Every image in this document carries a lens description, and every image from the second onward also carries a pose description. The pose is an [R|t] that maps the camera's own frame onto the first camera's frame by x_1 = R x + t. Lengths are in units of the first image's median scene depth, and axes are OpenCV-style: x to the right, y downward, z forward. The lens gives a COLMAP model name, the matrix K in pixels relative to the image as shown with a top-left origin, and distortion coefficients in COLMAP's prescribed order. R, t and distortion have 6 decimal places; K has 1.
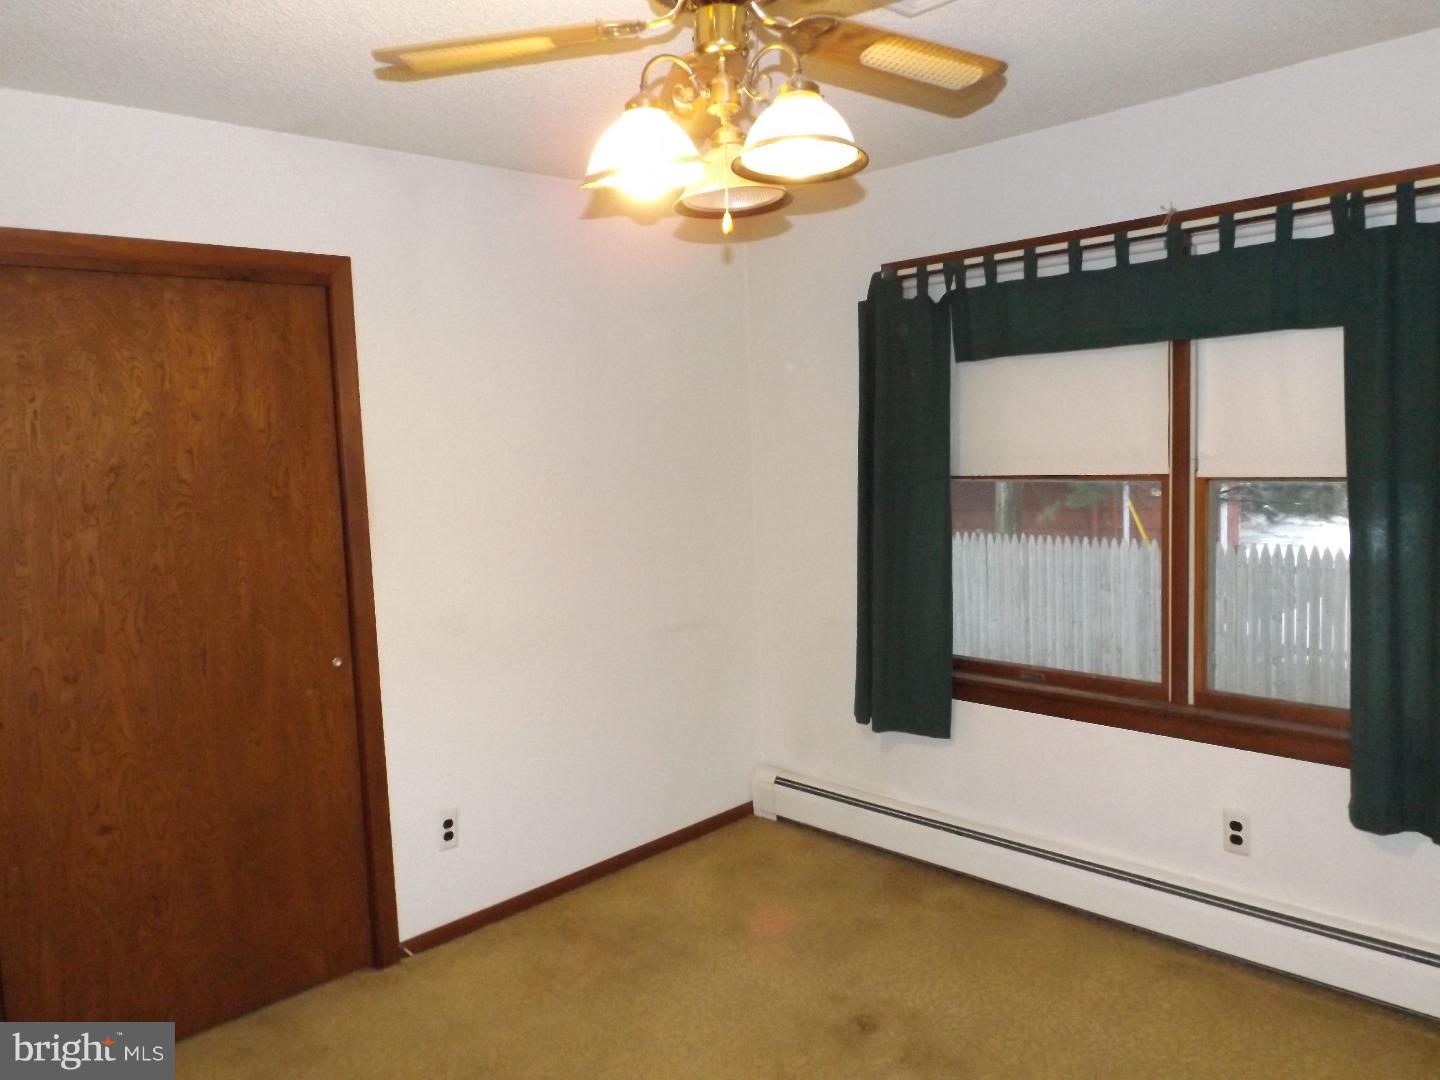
lens RADIAL K [[1045.0, 0, 712.2], [0, 1045.0, 533.5], [0, 0, 1]] dist [0.017827, -0.035390]
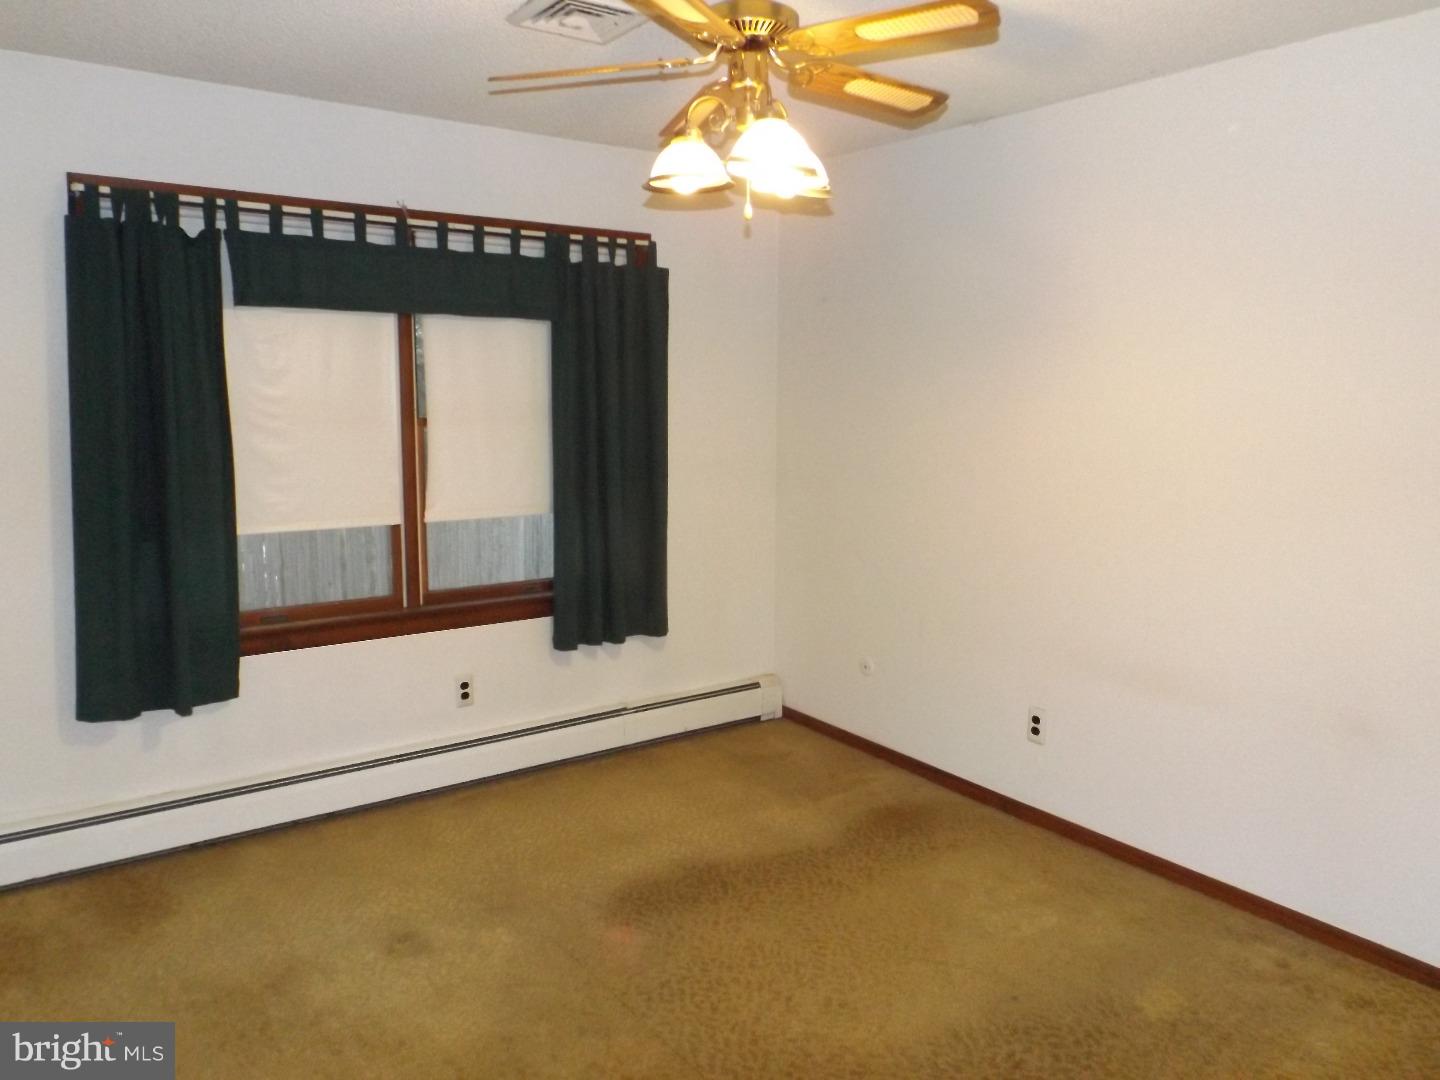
lens RADIAL K [[1045.0, 0, 712.2], [0, 1045.0, 533.5], [0, 0, 1]] dist [0.017827, -0.035390]
pose [[0.132508, -0.090626, 0.987030, -0.737757], [0.079953, 0.993544, 0.080490, 0.003960], [-0.987952, 0.068251, 0.138899, 0.476014]]
